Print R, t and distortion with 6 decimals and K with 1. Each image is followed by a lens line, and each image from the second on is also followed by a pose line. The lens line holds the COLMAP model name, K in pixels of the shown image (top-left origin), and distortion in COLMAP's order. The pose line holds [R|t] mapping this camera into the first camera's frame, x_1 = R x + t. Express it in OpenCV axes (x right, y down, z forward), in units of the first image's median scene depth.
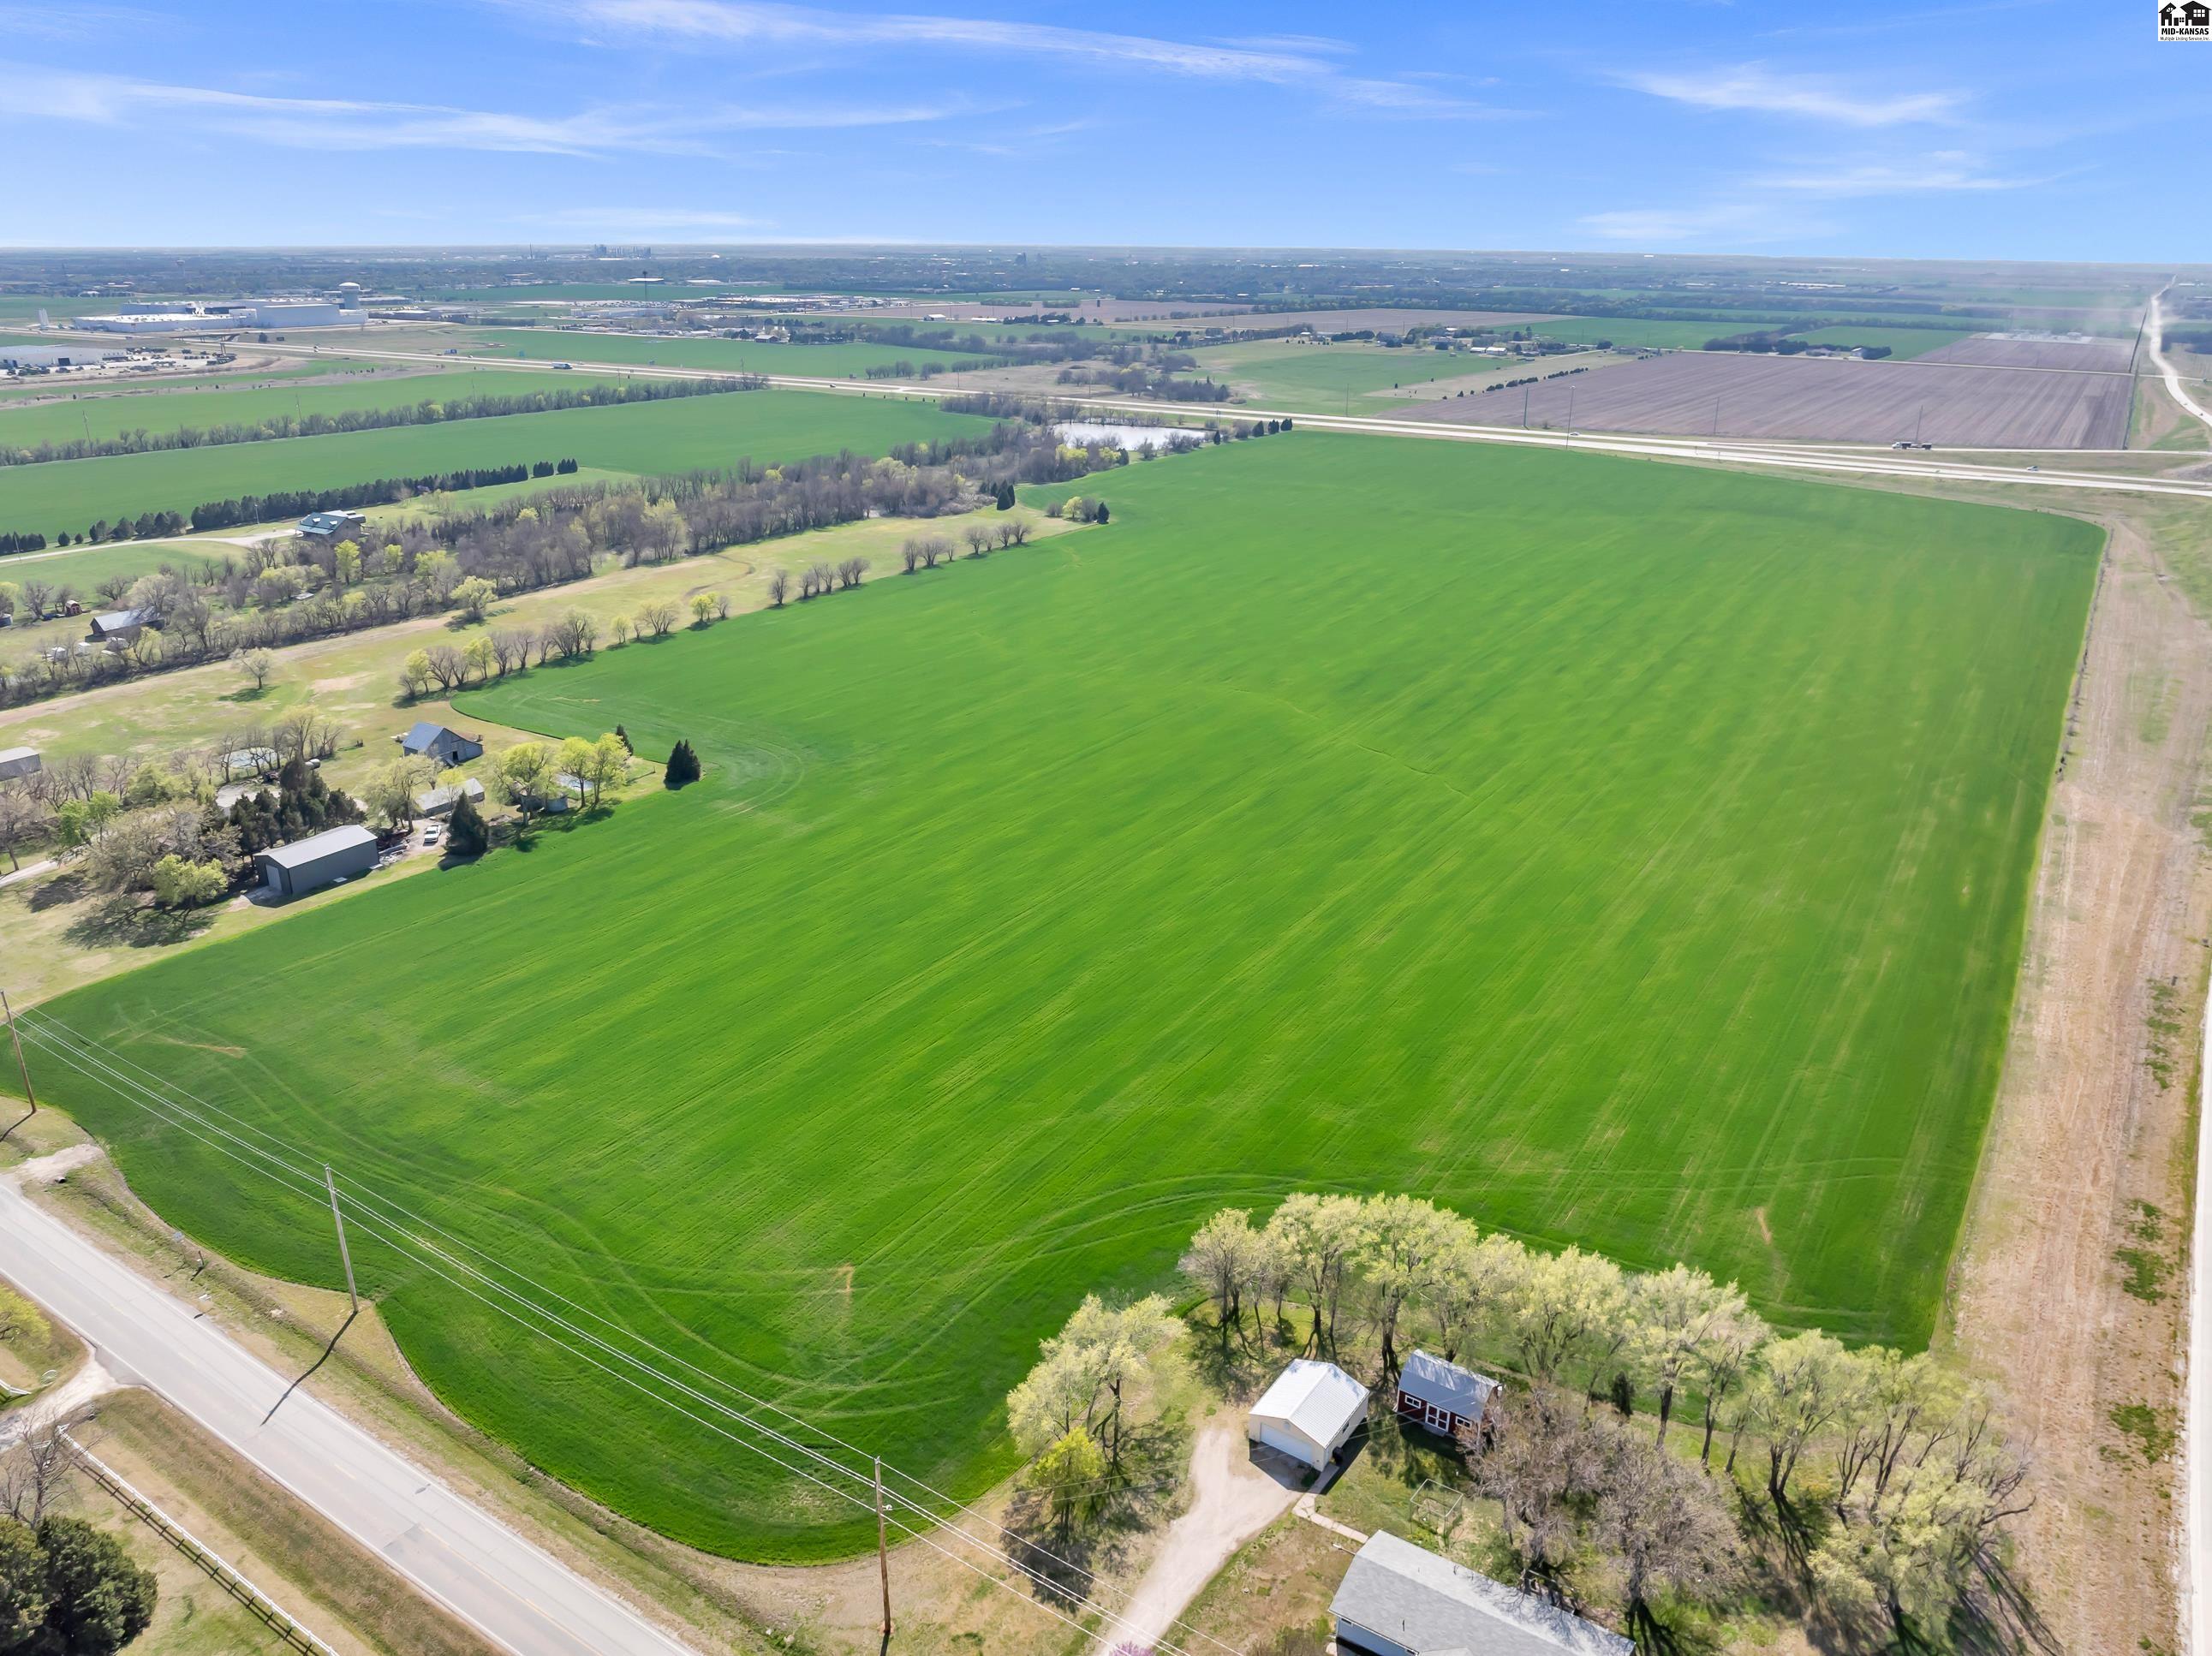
lens RADIAL K [[1568.0, 0, 1110.6], [0, 1568.0, 785.3], [0, 0, 1]] dist [-0.046416, 0.007809]
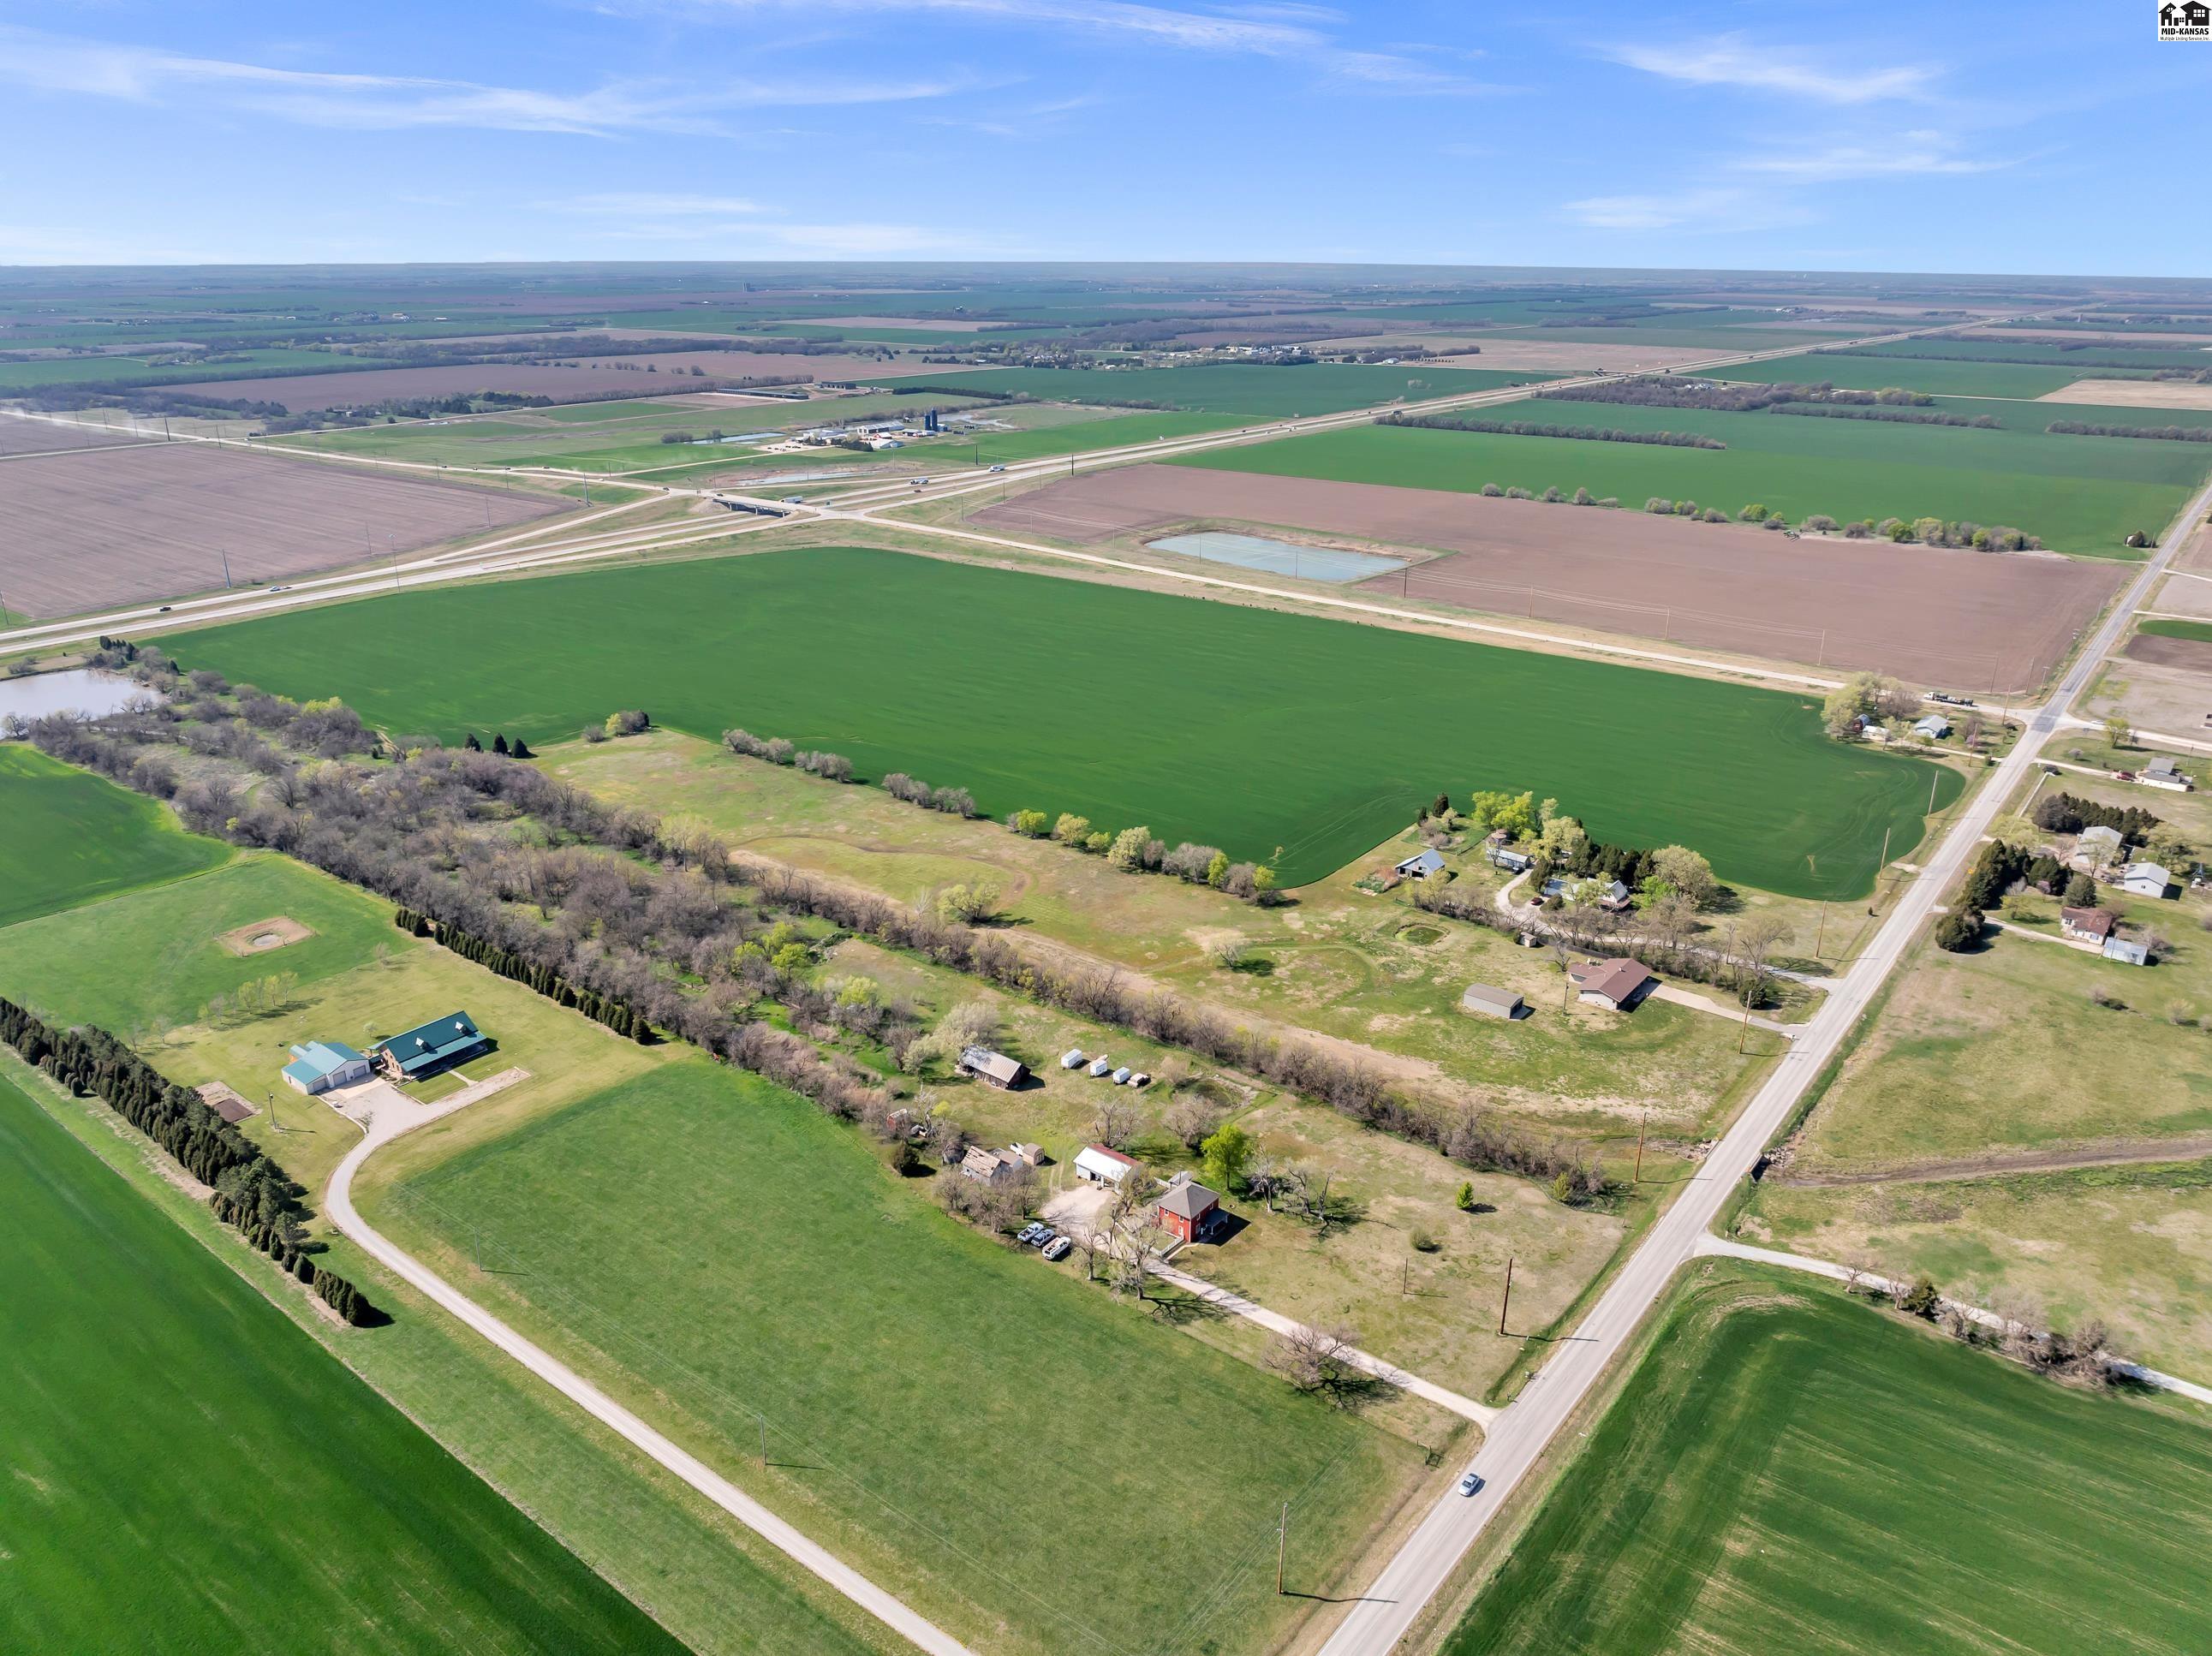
lens RADIAL K [[1554.0, 0, 1109.8], [0, 1554.0, 816.8], [0, 0, 1]] dist [-0.037788, 0.002047]
pose [[0.088975, -0.349870, 0.932563, -1.968181], [0.327612, 0.894461, 0.304318, -0.667219], [-0.940614, 0.278442, 0.194206, 1.047996]]
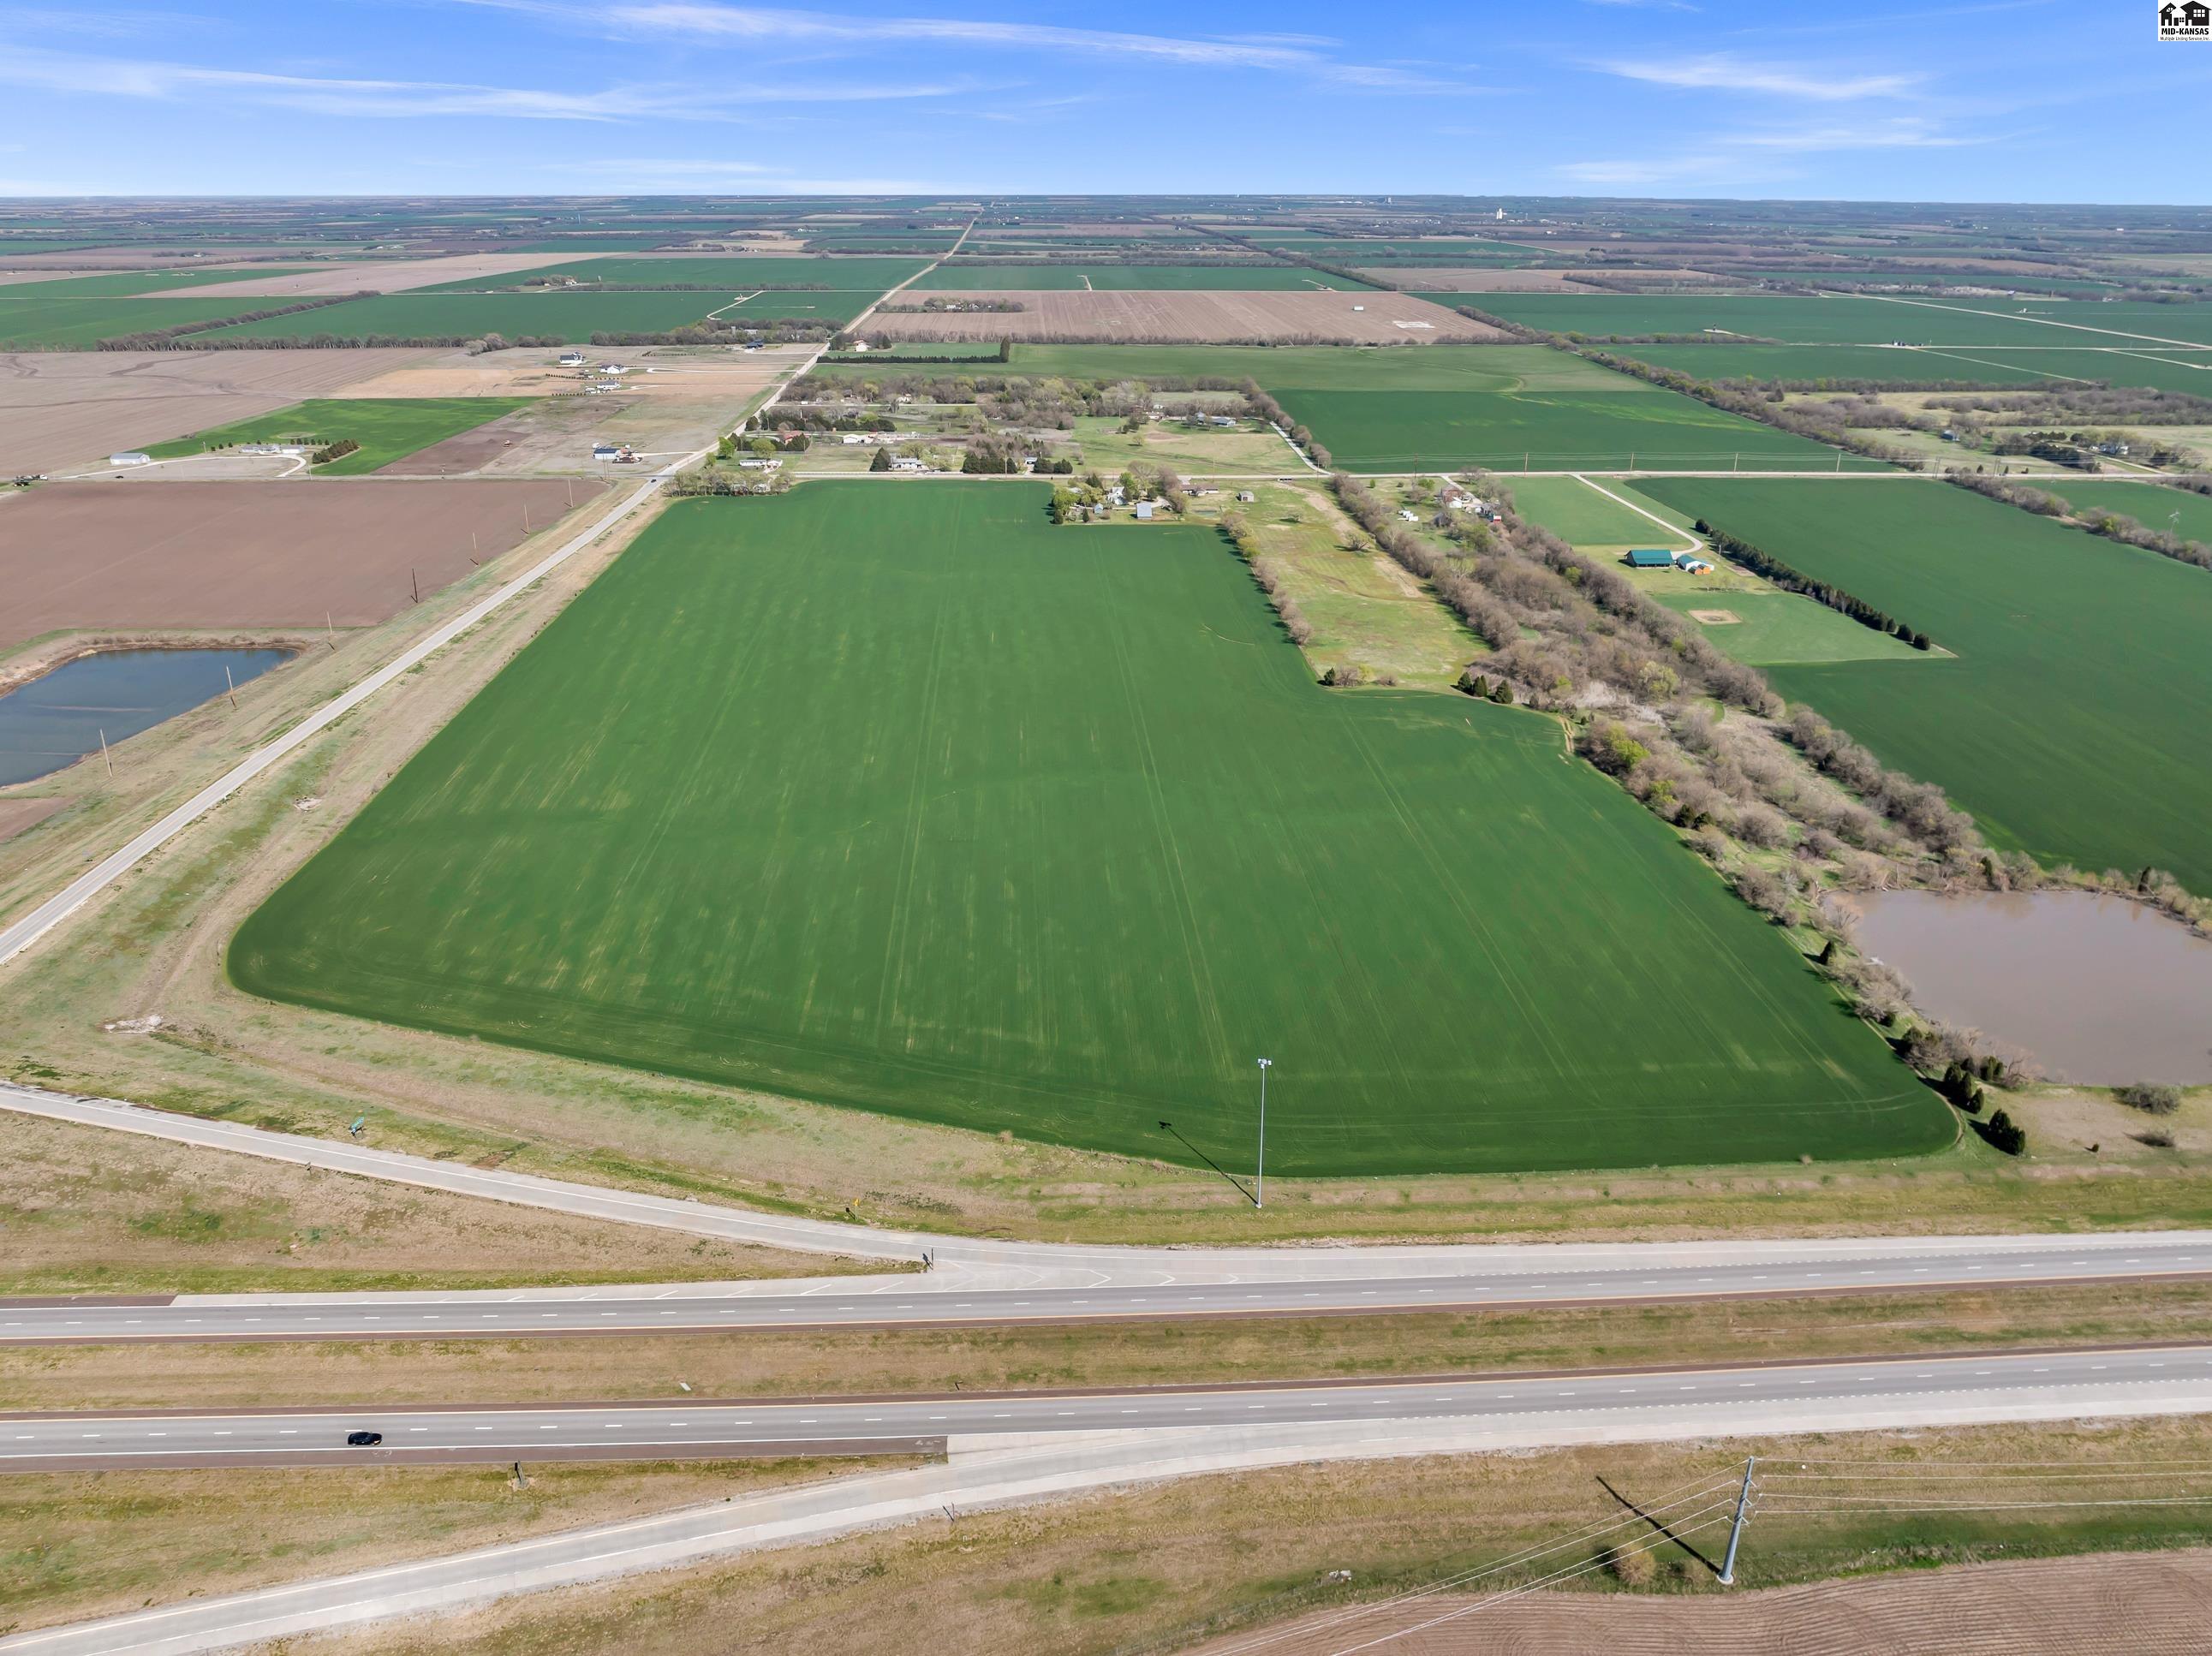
lens RADIAL K [[1554.0, 0, 1109.8], [0, 1554.0, 816.8], [0, 0, 1]] dist [-0.037788, 0.002047]
pose [[-0.808953, 0.212897, -0.547969, 1.393207], [-0.204248, 0.772268, 0.601569, -1.387621], [0.551251, 0.598563, -0.581245, 3.164976]]
